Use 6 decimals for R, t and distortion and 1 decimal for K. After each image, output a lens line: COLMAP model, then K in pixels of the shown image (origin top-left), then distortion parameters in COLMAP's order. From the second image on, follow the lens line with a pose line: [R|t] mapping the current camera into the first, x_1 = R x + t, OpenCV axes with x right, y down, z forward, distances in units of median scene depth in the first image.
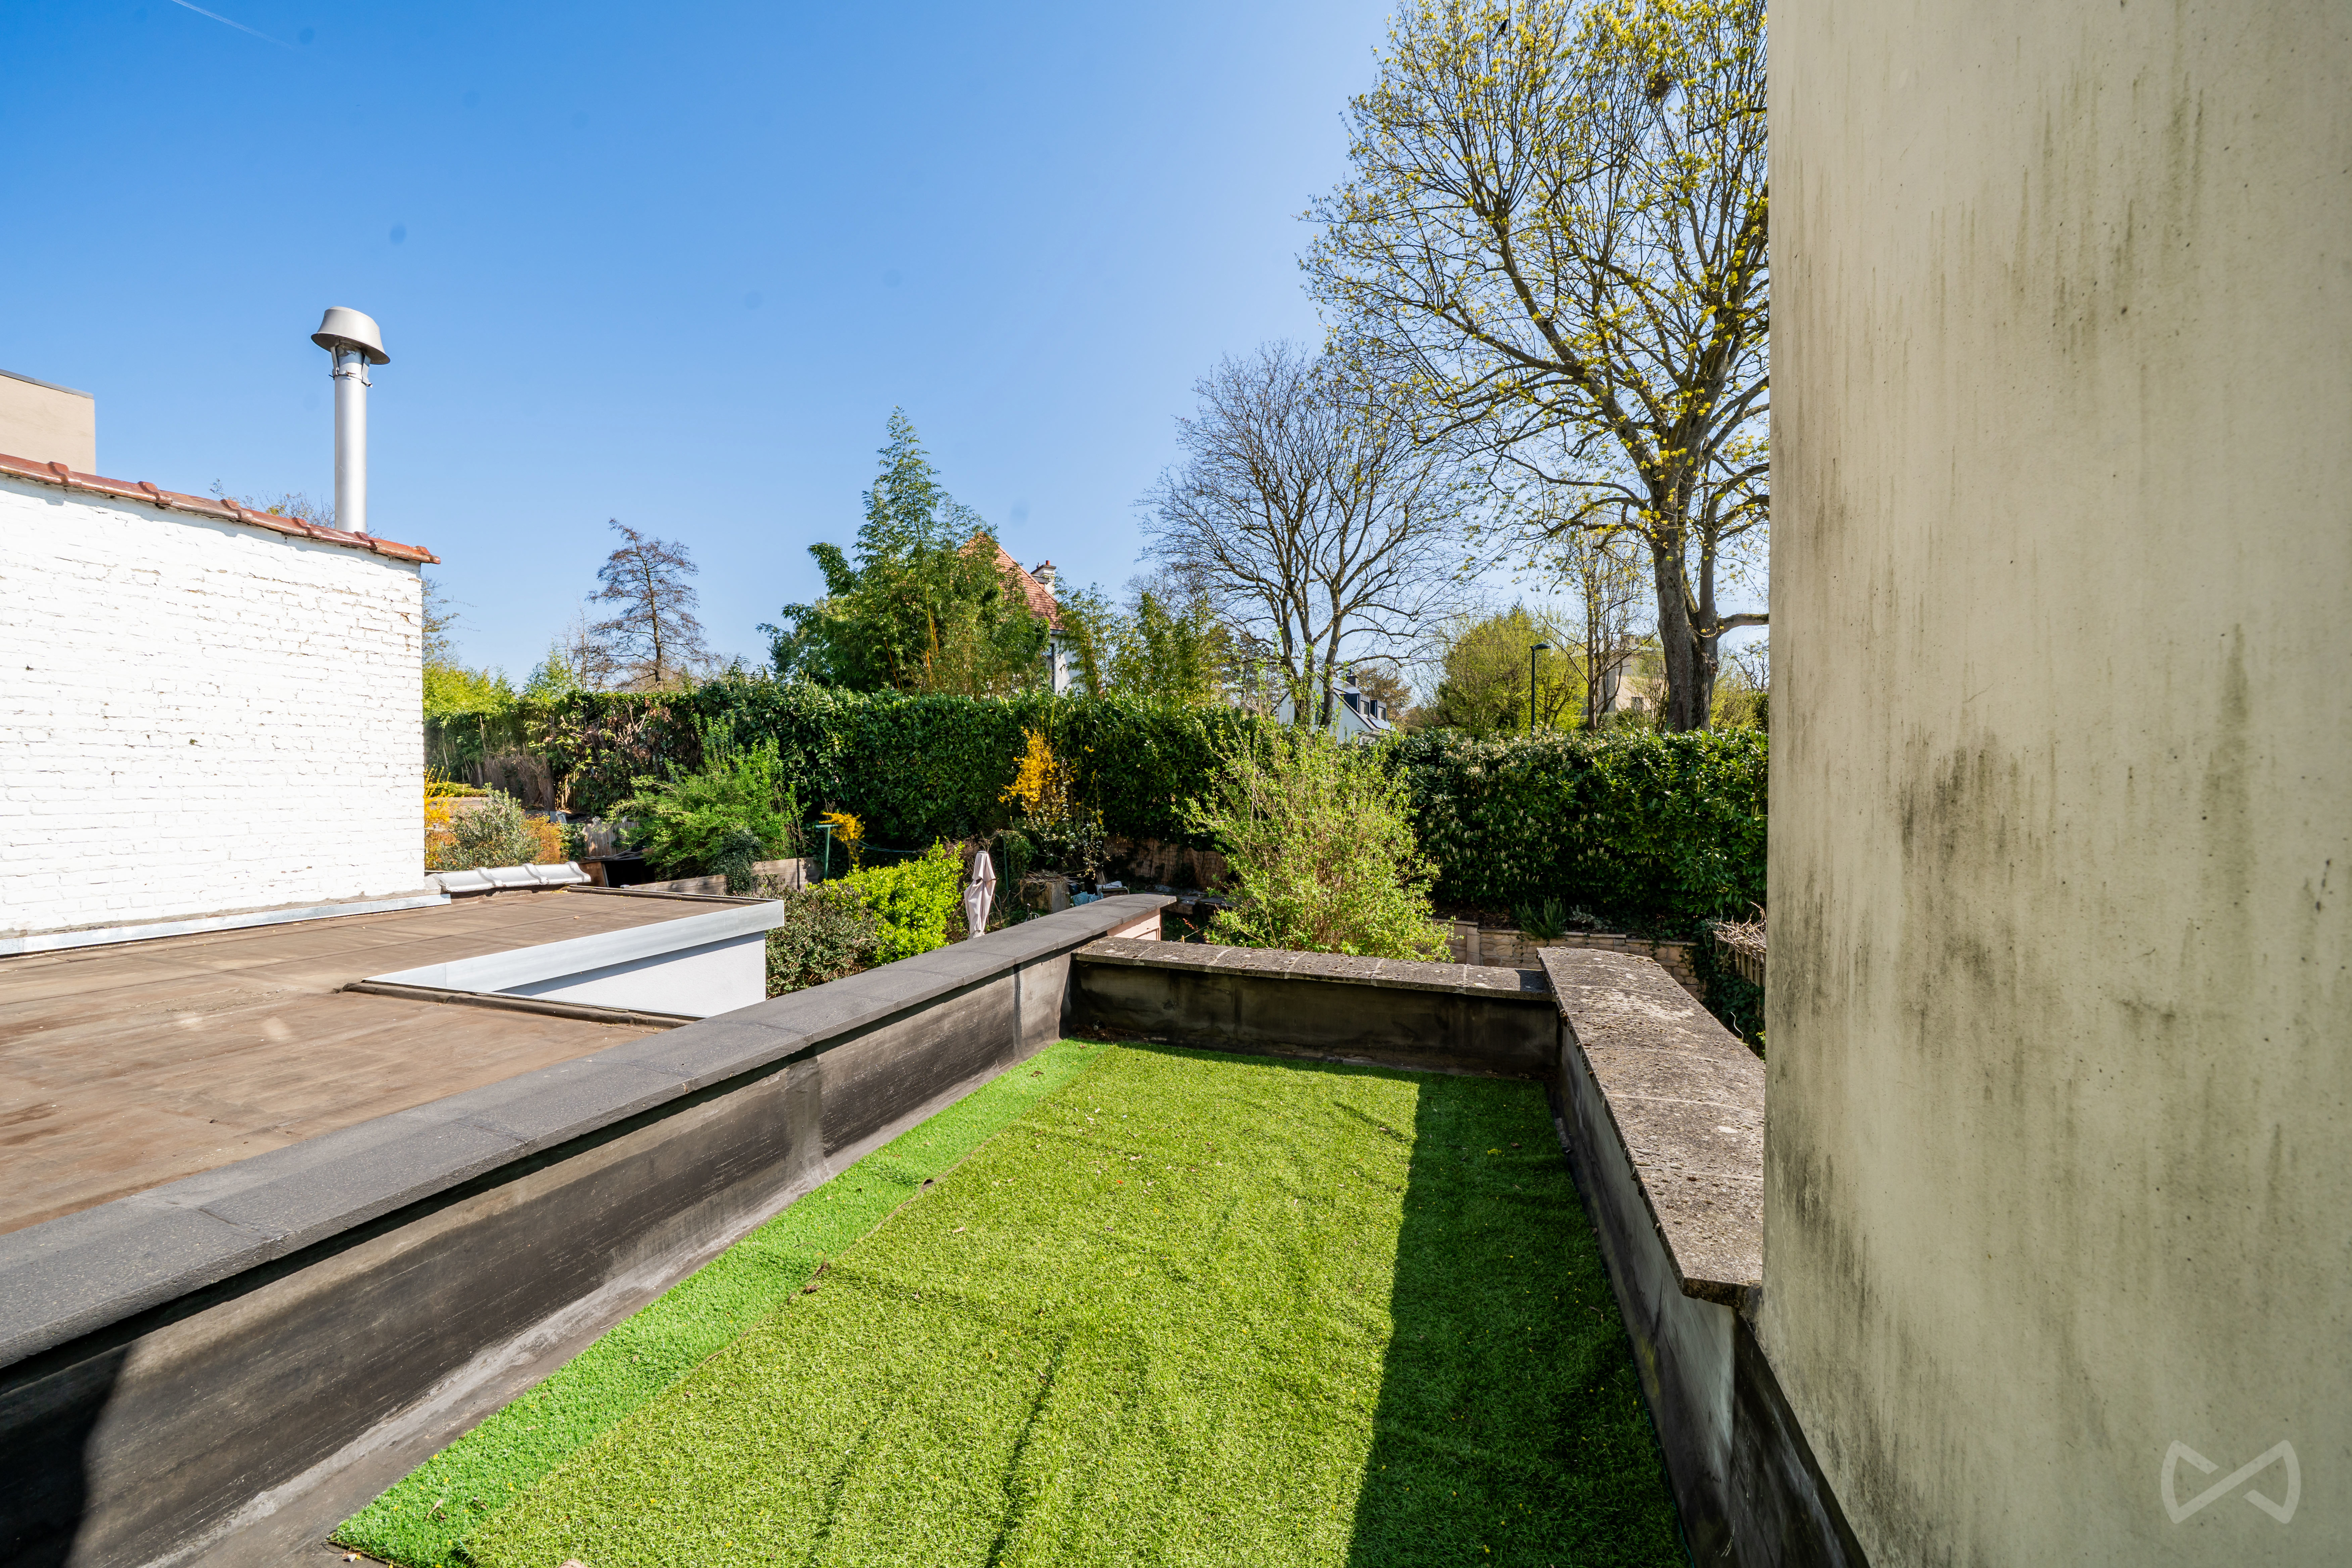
lens RADIAL K [[826.6, 0, 1176.0], [0, 826.6, 784.0], [0, 0, 1]] dist [-0.000226, 0.000016]
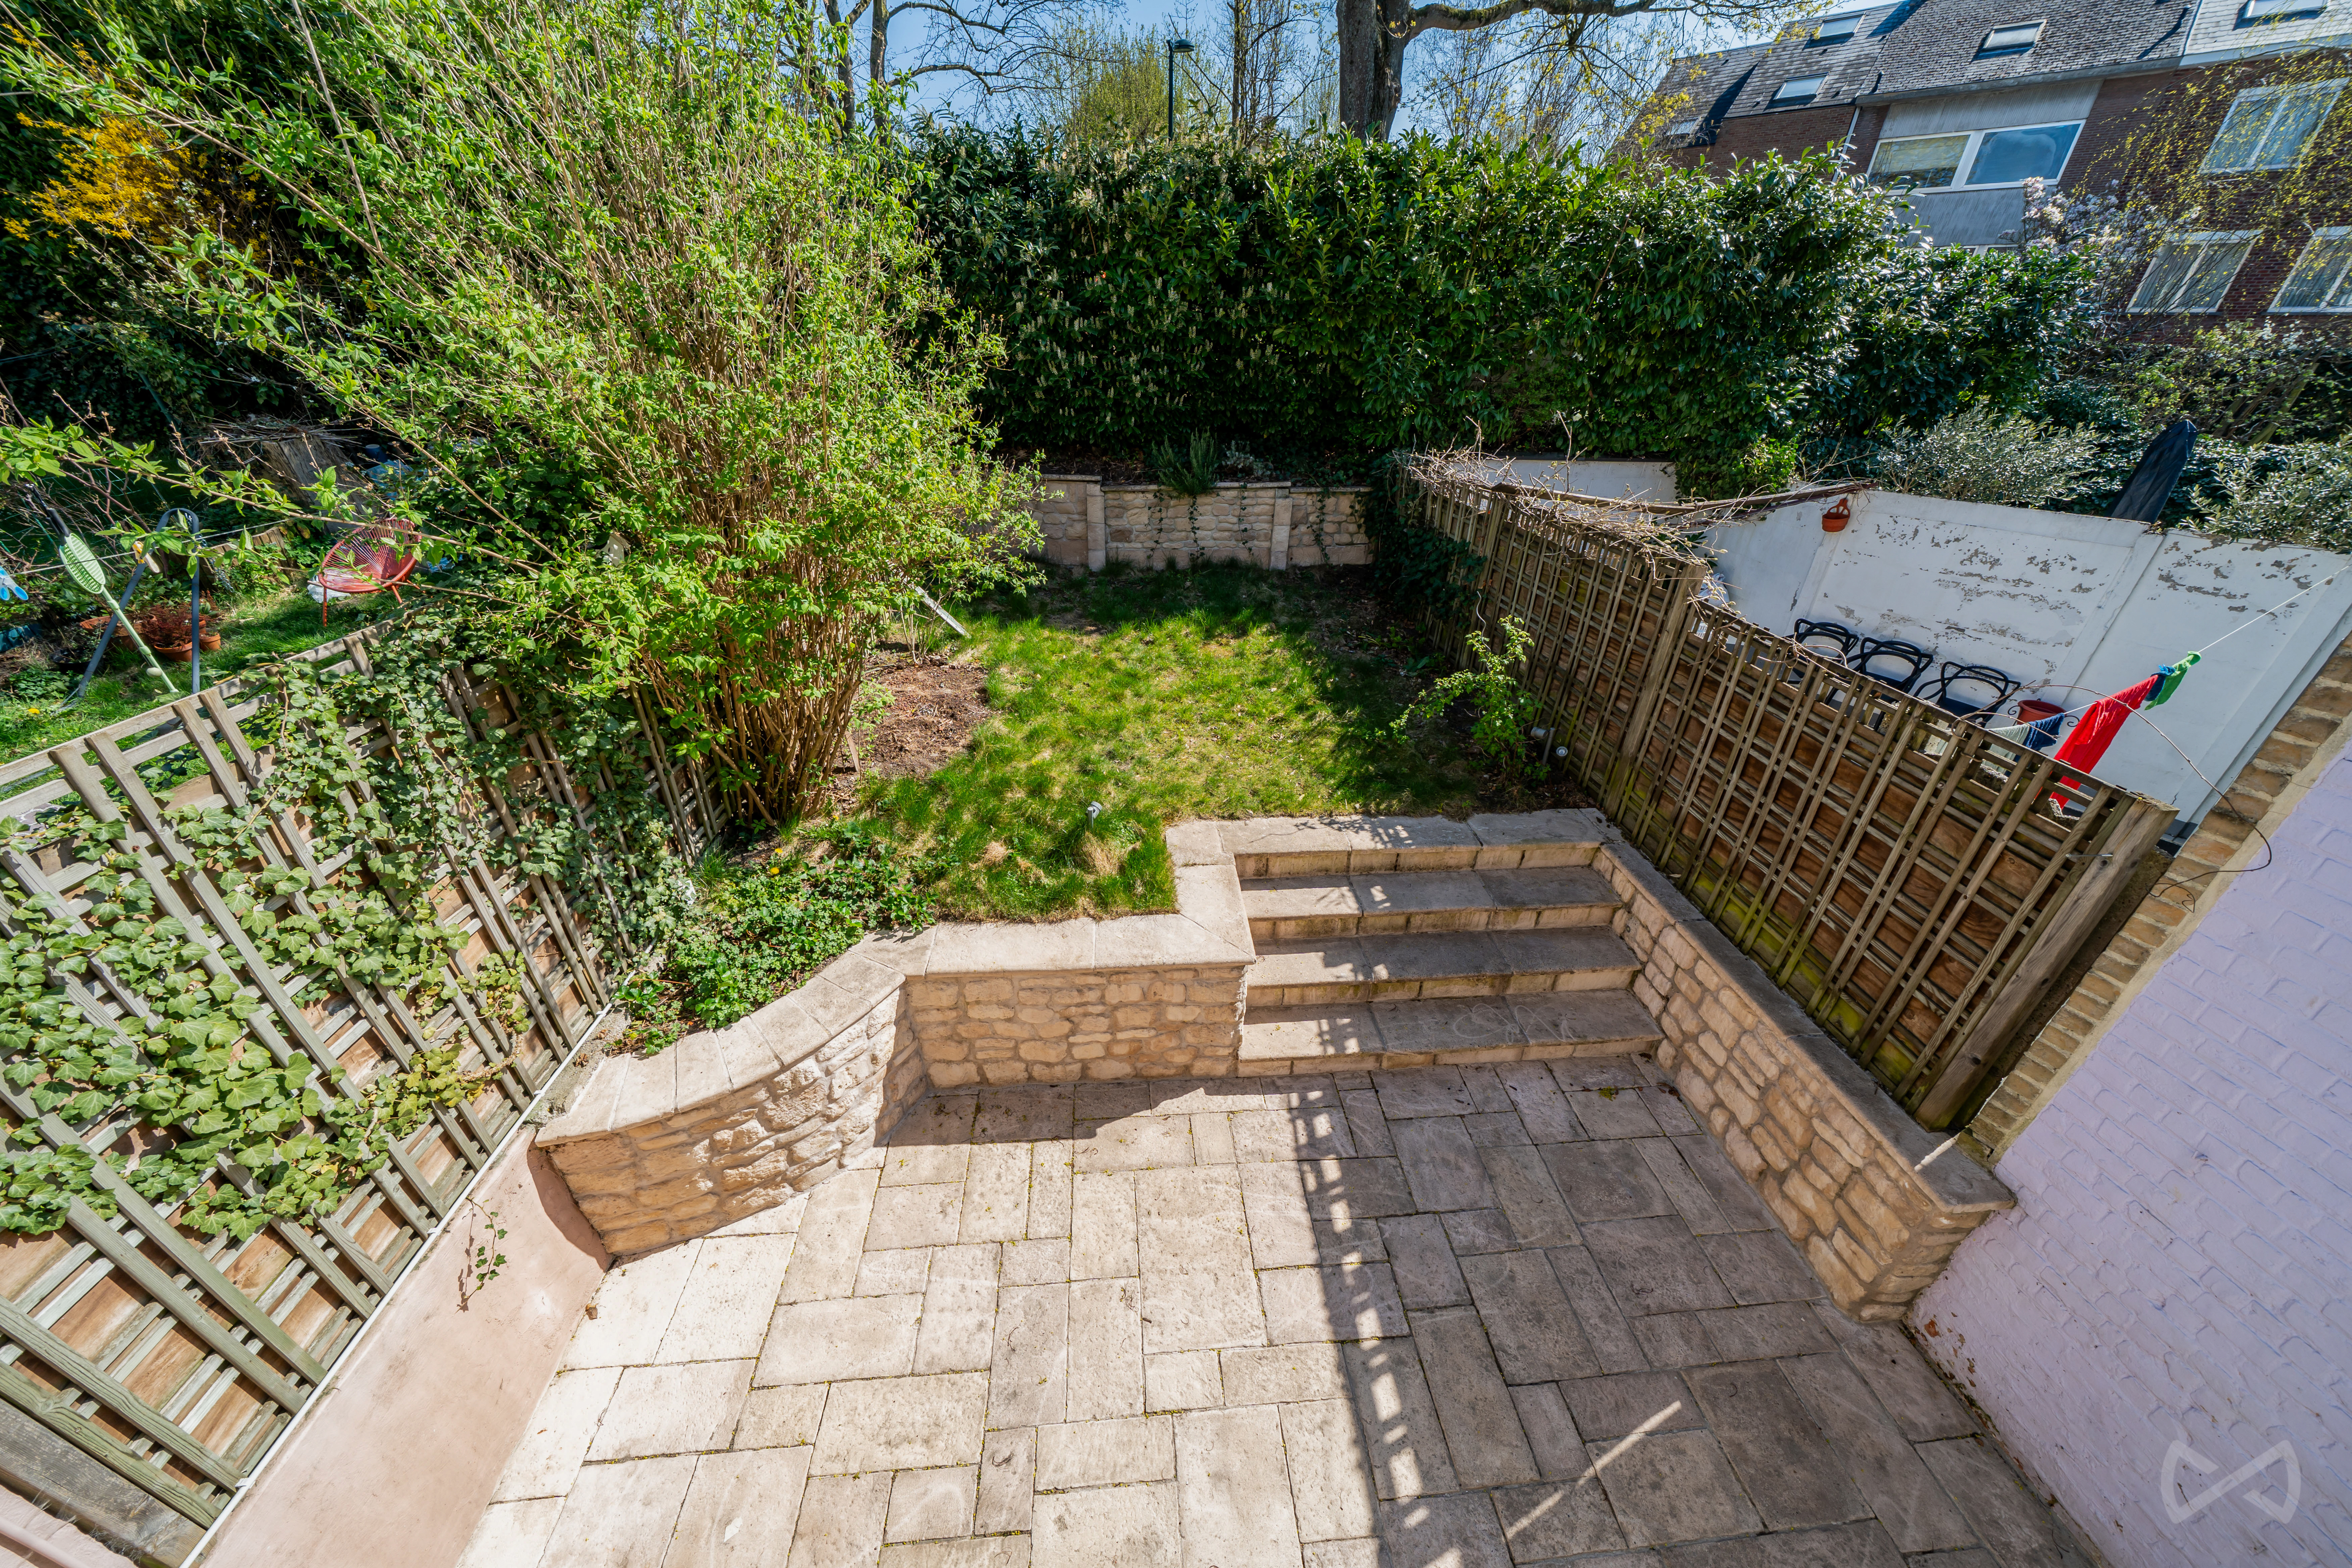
lens RADIAL K [[792.3, 0, 1175.6], [0, 792.3, 798.4], [0, 0, 1]] dist [-0.001257, 0.000096]
pose [[0.913036, -0.200147, 0.355398, 0.139877], [-0.004983, 0.865790, 0.500383, 0.072272], [-0.407849, -0.458638, 0.789500, 0.346815]]
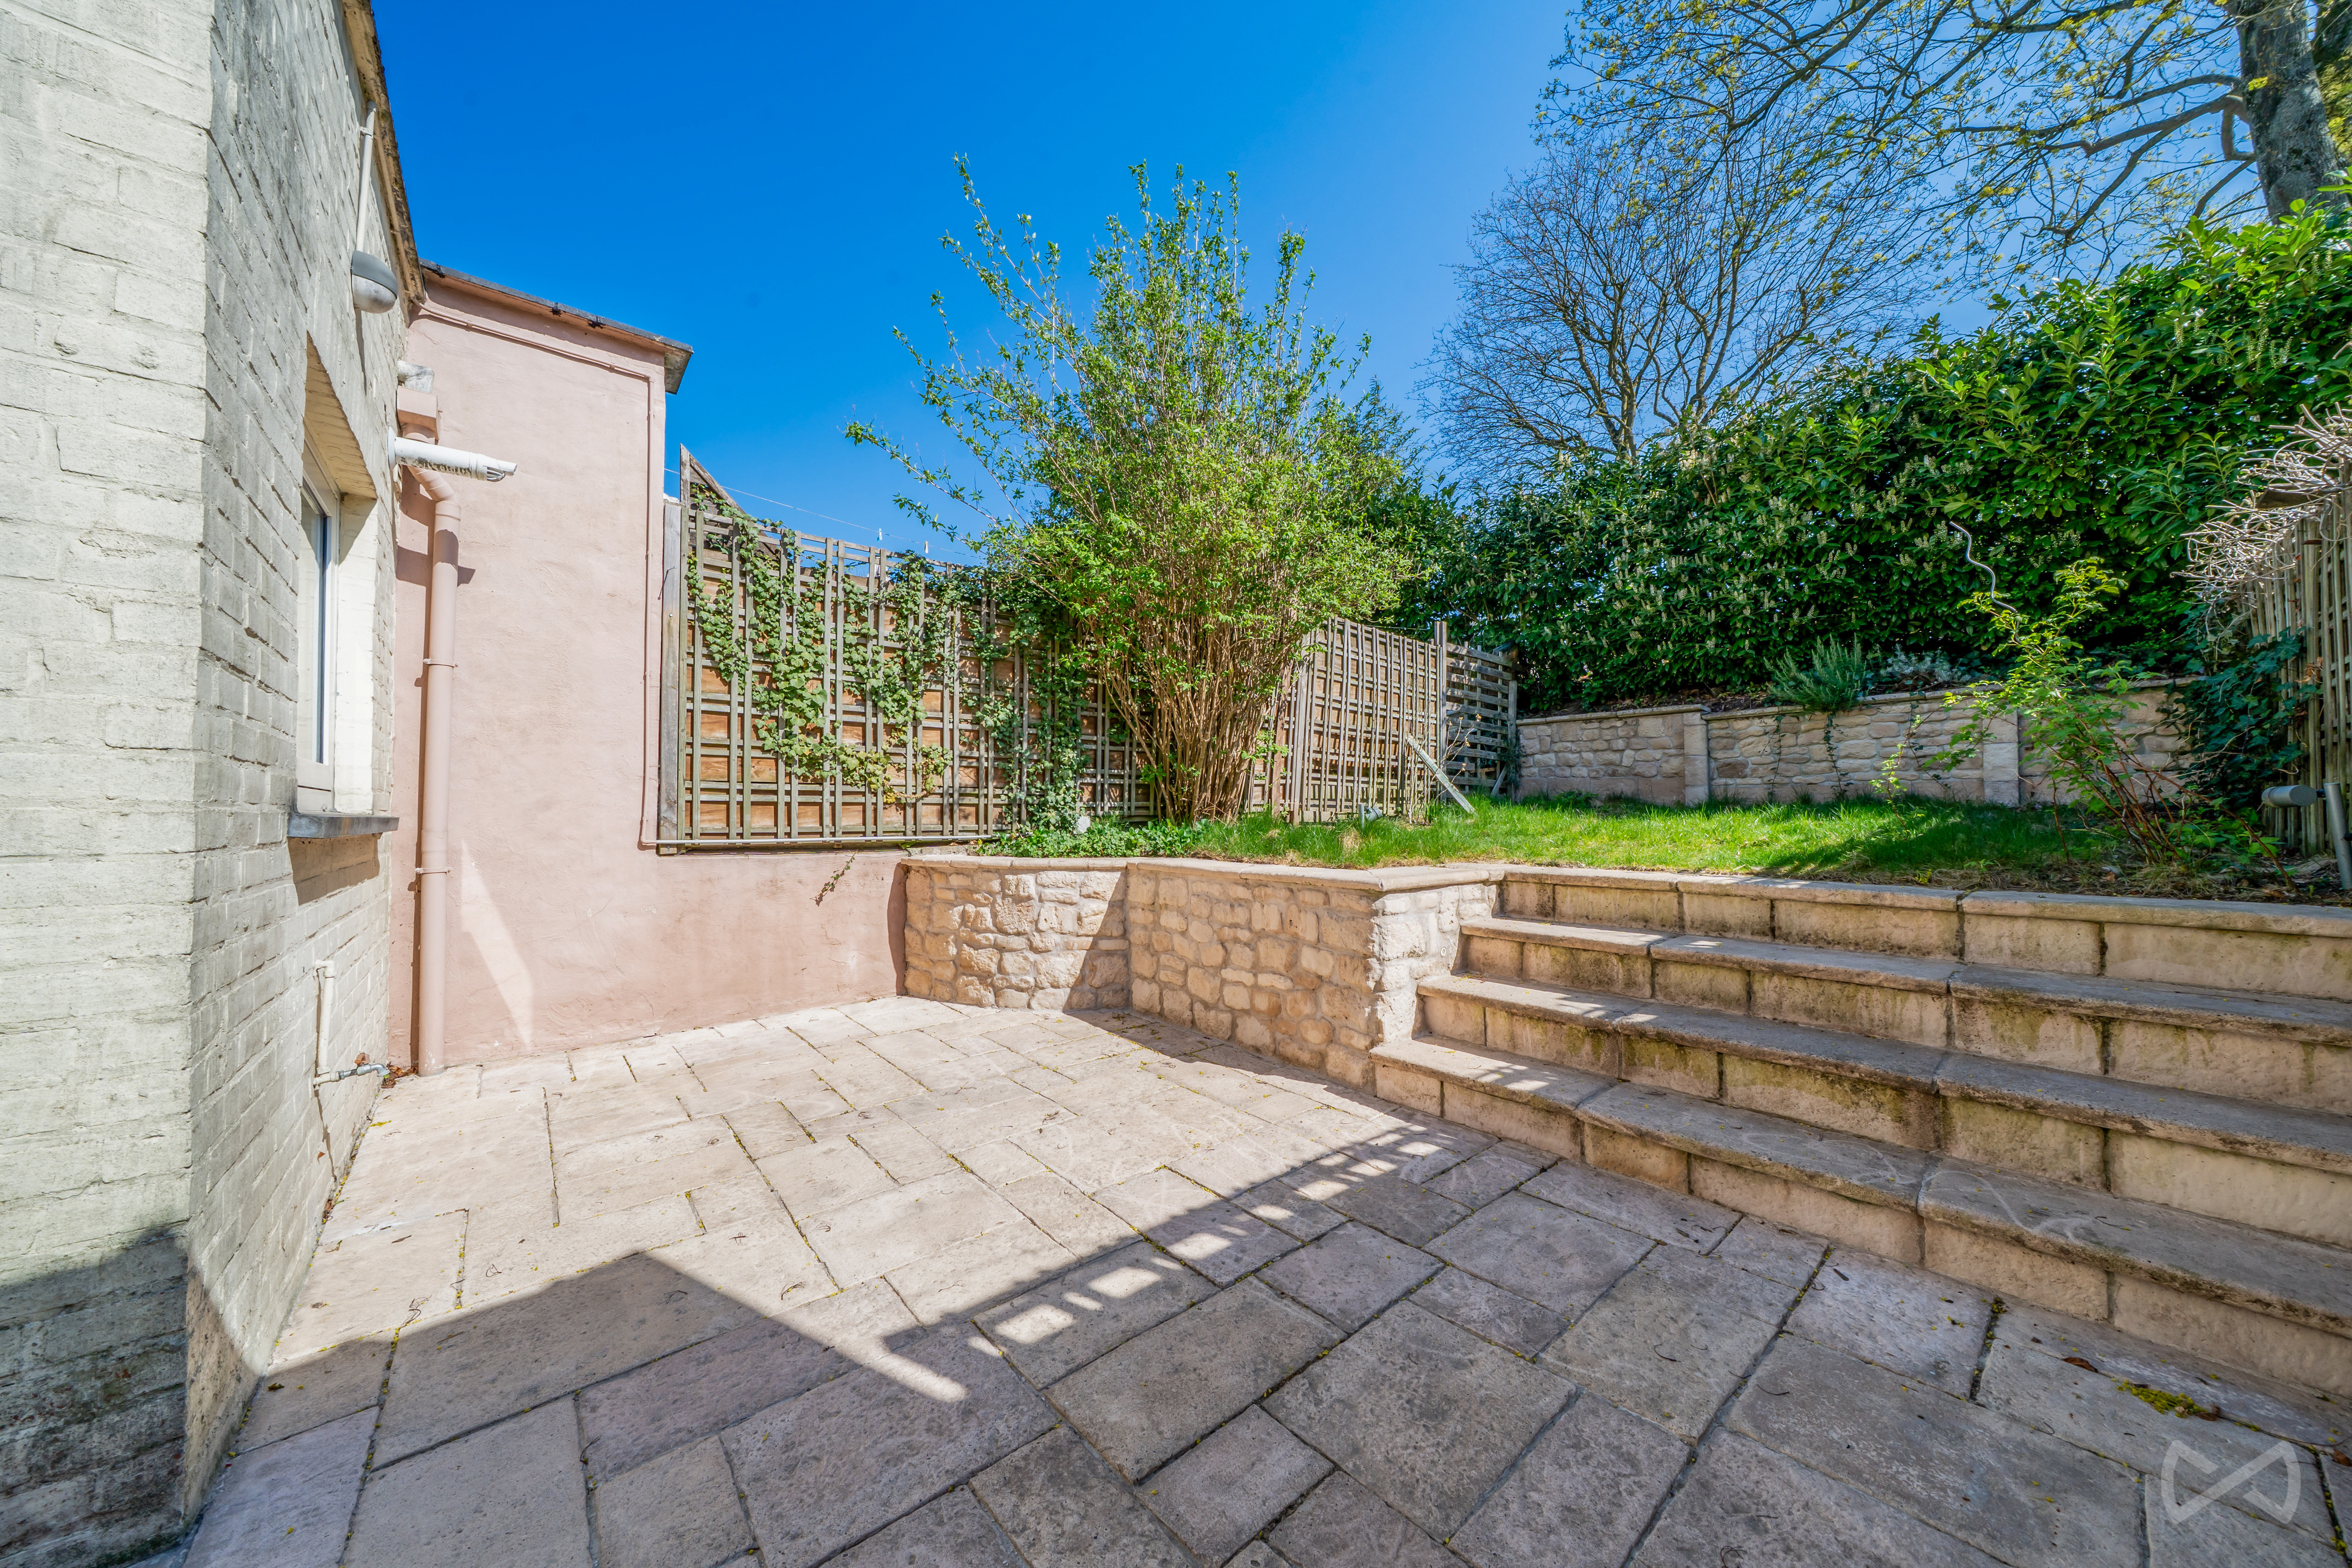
lens RADIAL K [[792.3, 0, 1175.6], [0, 792.3, 798.4], [0, 0, 1]] dist [-0.001257, 0.000096]
pose [[0.866159, -0.006506, -0.499726, 0.330585], [-0.000177, 0.999911, -0.013325, 0.254096], [0.499768, 0.011630, 0.866081, 0.301296]]
